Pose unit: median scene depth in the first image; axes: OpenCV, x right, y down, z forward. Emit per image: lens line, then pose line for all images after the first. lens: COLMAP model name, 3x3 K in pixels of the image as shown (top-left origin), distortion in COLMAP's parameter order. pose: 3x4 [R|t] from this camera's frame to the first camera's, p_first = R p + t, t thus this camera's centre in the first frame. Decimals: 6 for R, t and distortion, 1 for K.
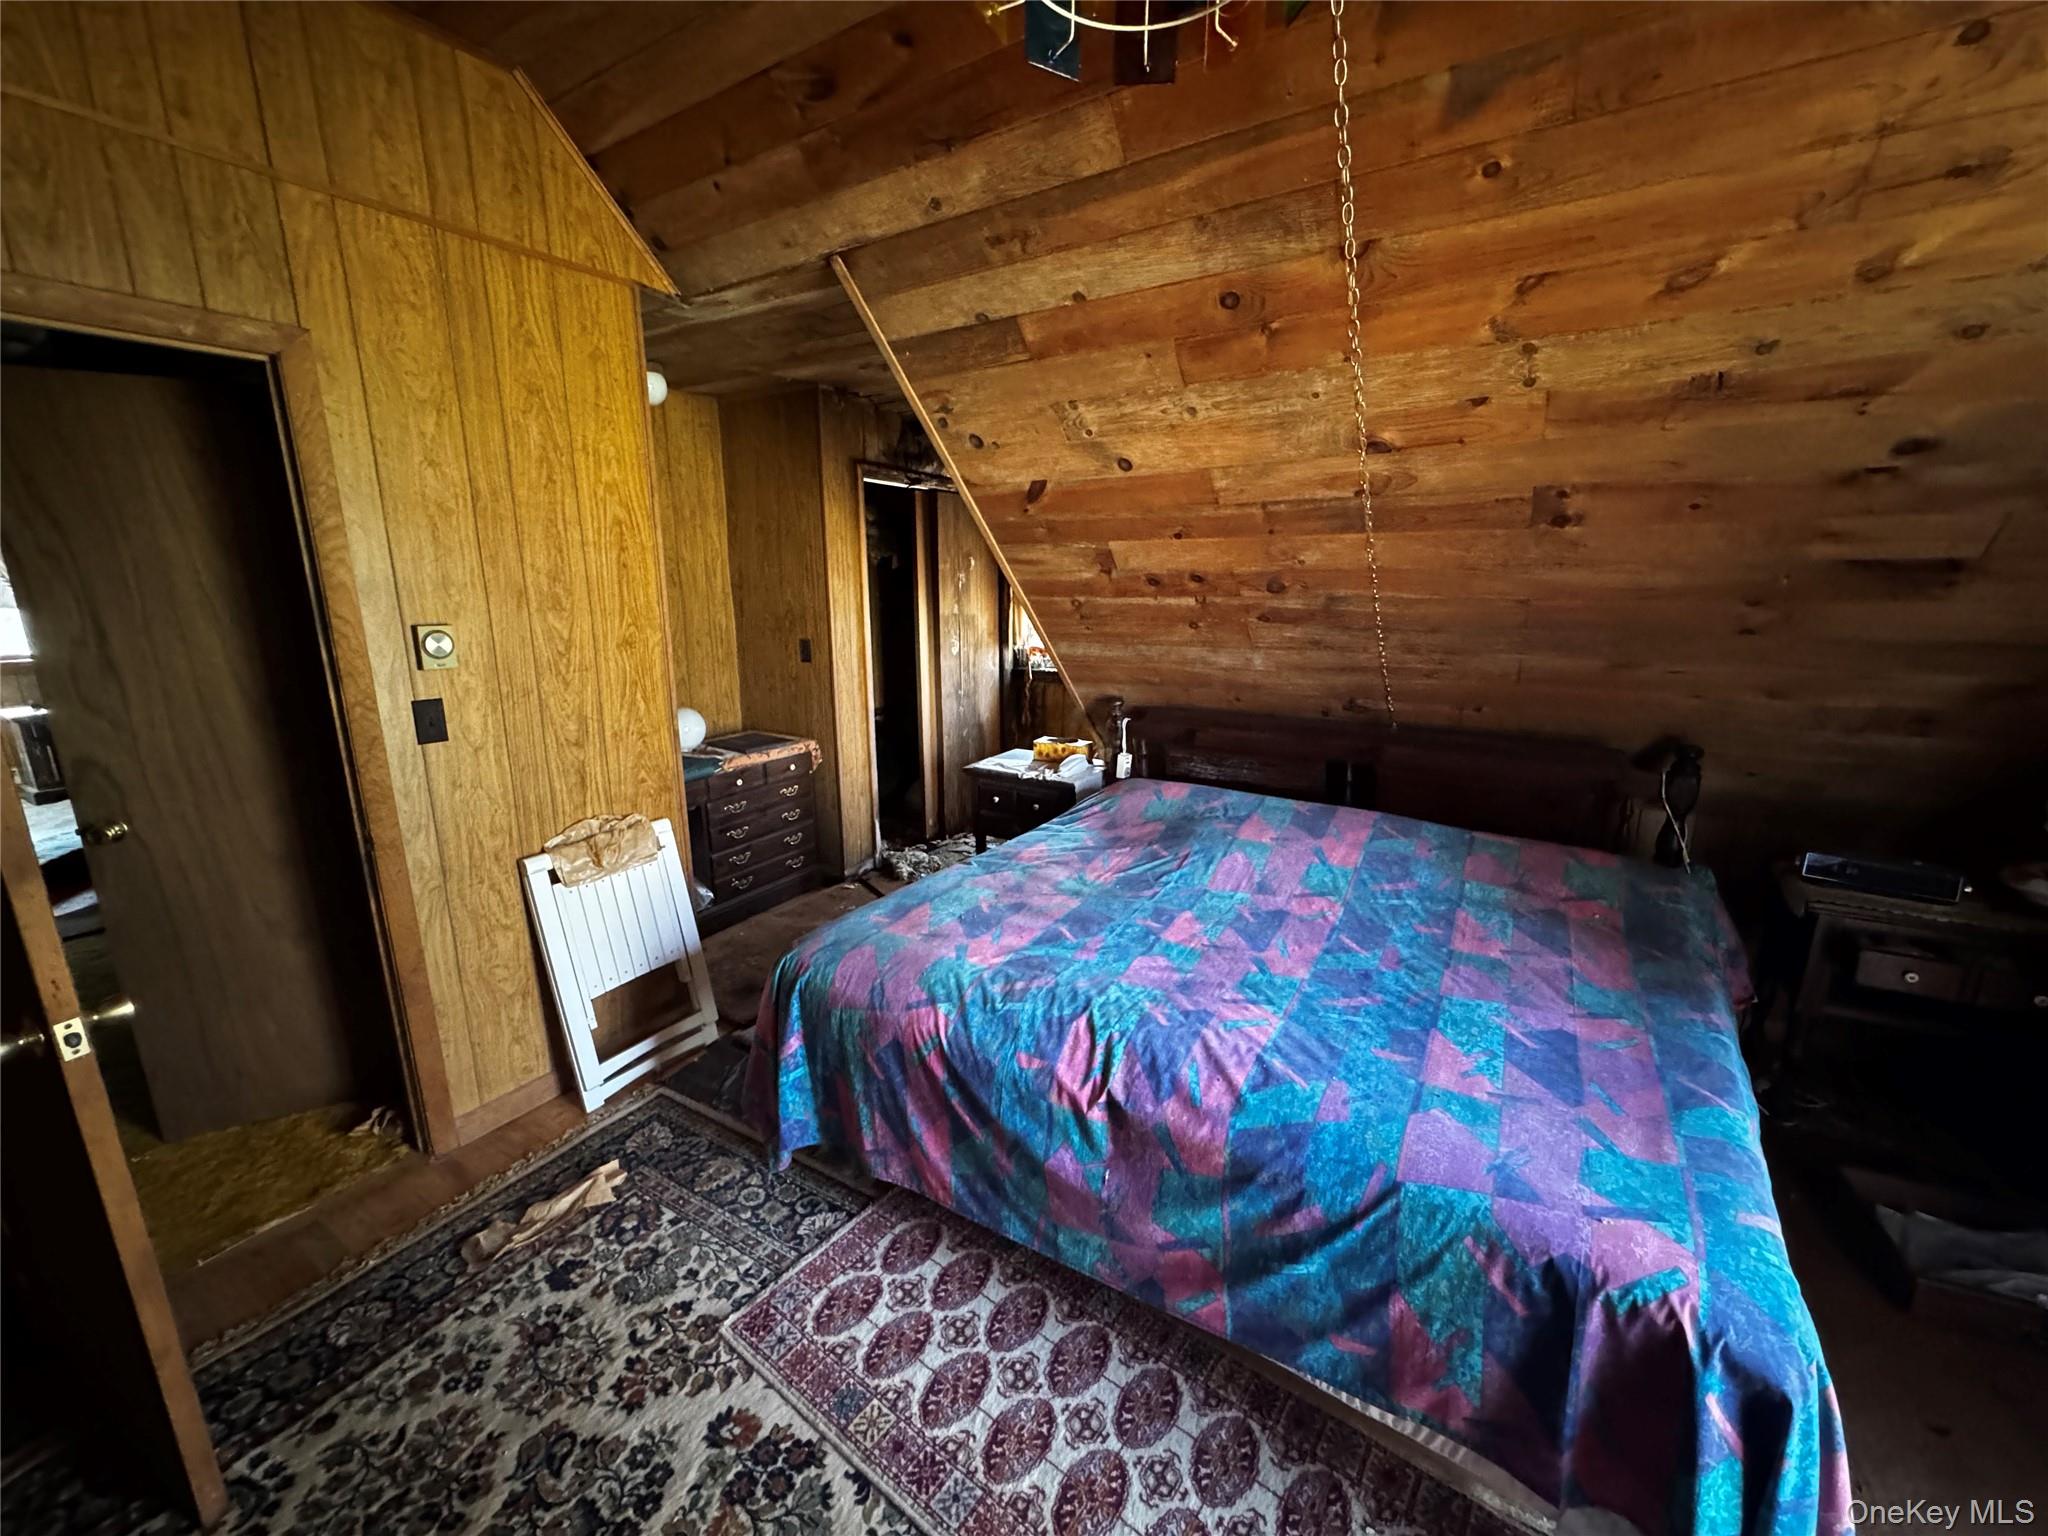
lens RADIAL K [[811.0, 0, 1021.6], [0, 811.0, 768.0], [0, 0, 1]] dist [0.000429, -0.000718]
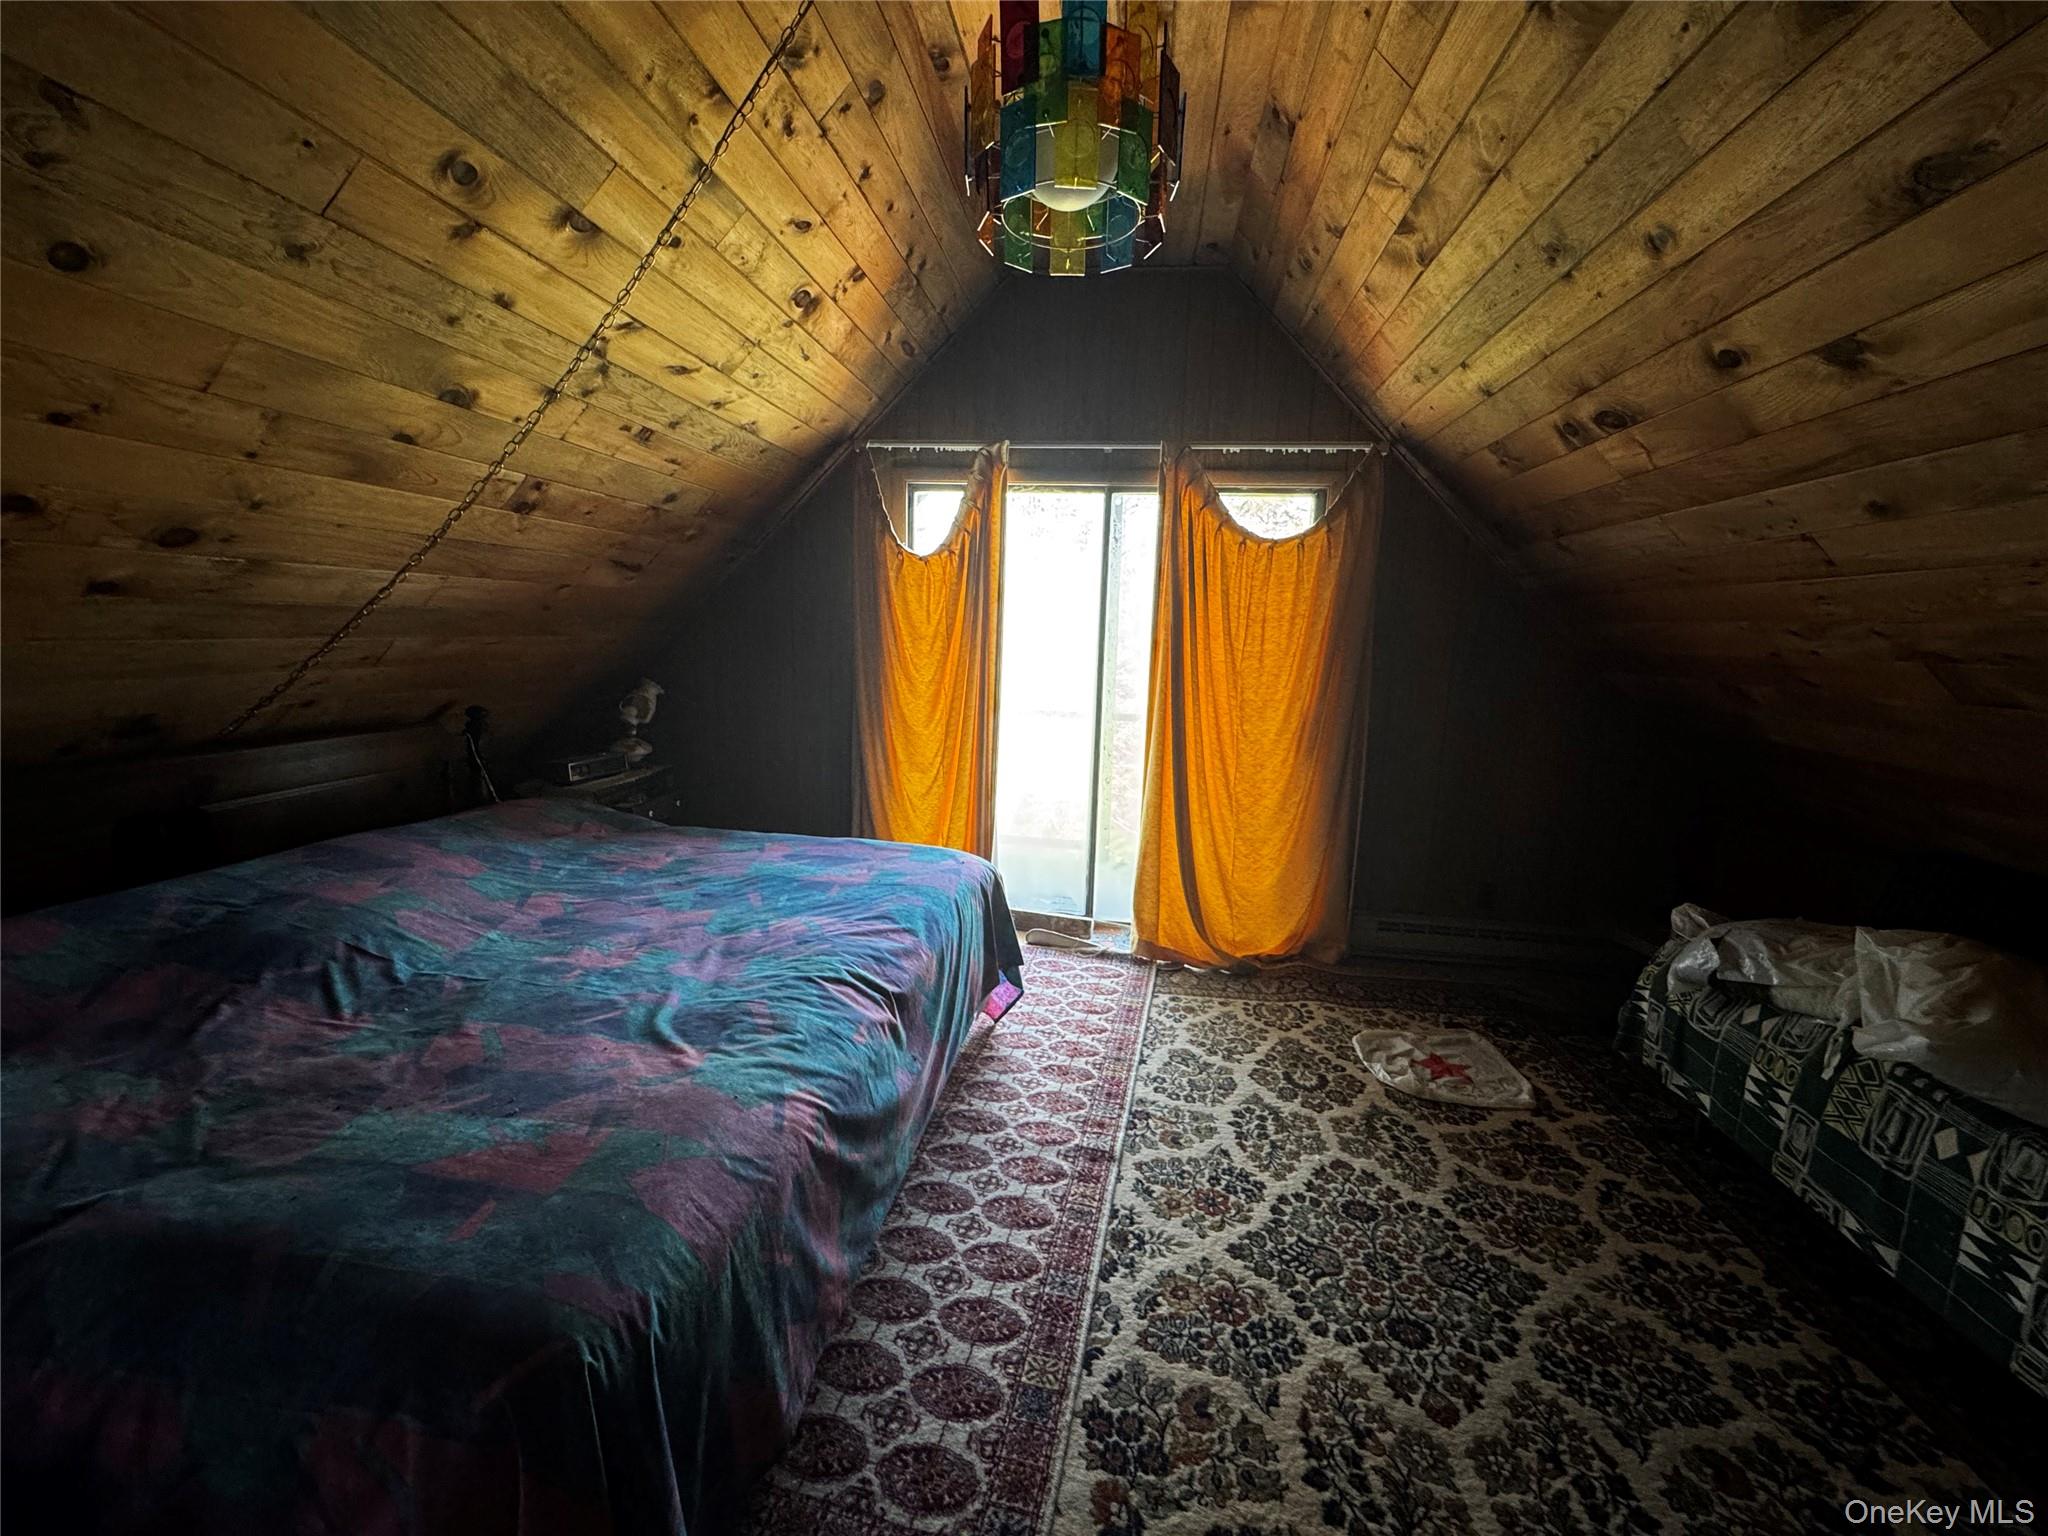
lens RADIAL K [[811.0, 0, 1021.6], [0, 811.0, 768.0], [0, 0, 1]] dist [0.000429, -0.000718]
pose [[-0.413444, -0.160663, 0.896243, -0.970576], [0.184051, 0.949245, 0.255068, -0.162616], [-0.891734, 0.270411, -0.362889, 1.210477]]
